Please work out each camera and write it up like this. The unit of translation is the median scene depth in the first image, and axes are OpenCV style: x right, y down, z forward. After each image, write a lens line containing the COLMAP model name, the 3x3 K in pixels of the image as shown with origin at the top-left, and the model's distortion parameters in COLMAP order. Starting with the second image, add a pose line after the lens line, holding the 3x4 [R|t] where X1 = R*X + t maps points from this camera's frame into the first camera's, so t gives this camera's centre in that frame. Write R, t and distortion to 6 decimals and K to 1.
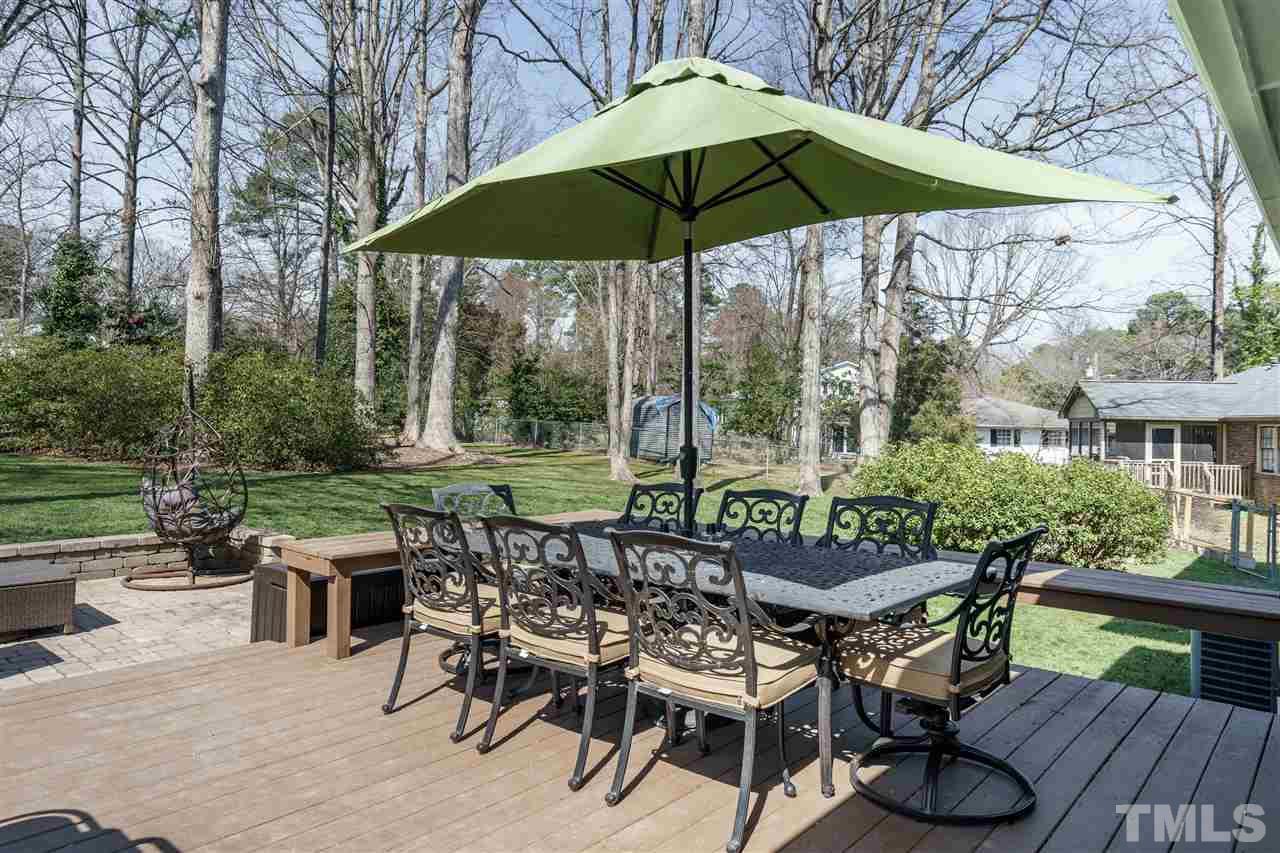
lens RADIAL K [[830.6, 0, 640.4], [0, 830.6, 407.3], [0, 0, 1]] dist [-0.004661, 0.003207]
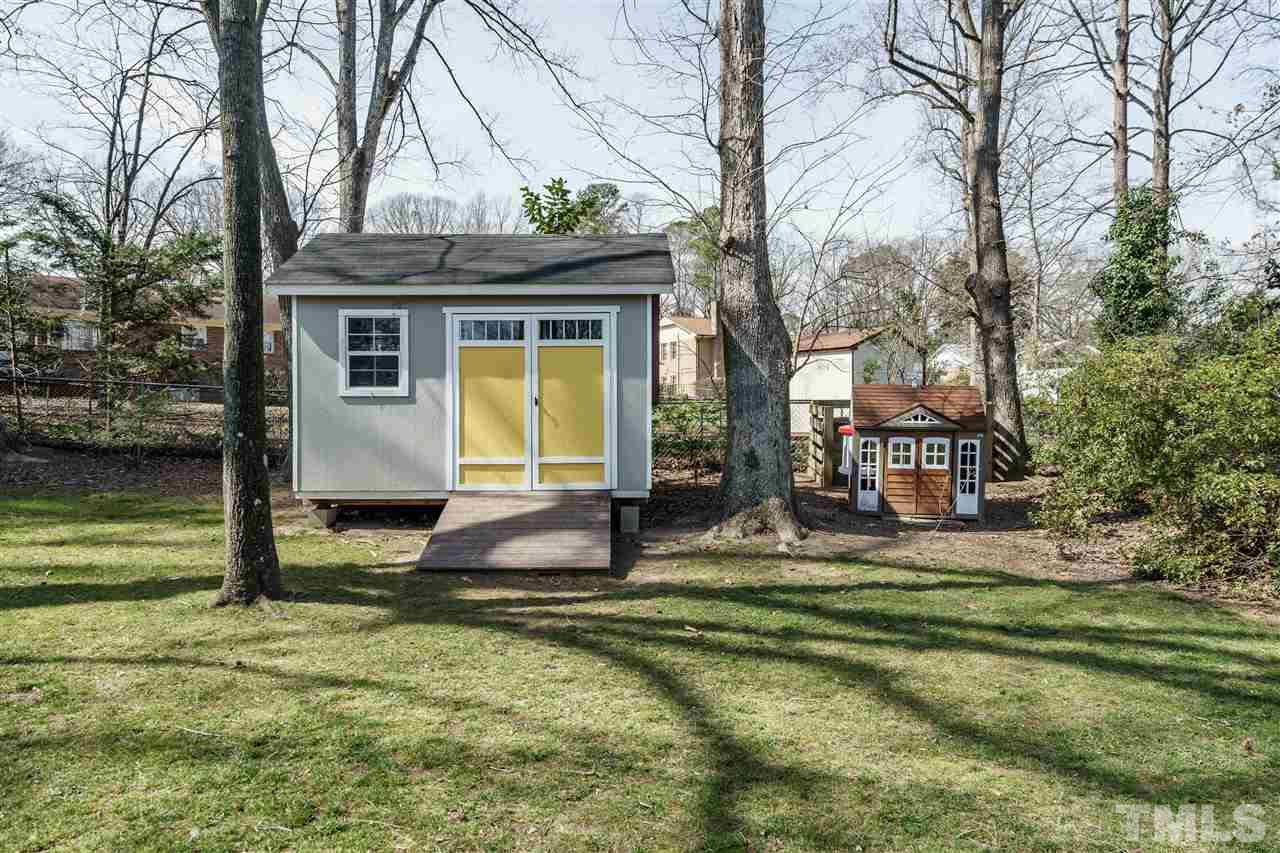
lens RADIAL K [[886.8, 0, 624.3], [0, 886.8, 427.0], [0, 0, 1]] dist [0.001450, 0.002443]
pose [[0.495687, -0.018640, -0.868301, -0.437249], [0.020135, 0.999748, -0.009967, -0.030251], [0.868268, -0.012543, 0.495937, 0.458775]]
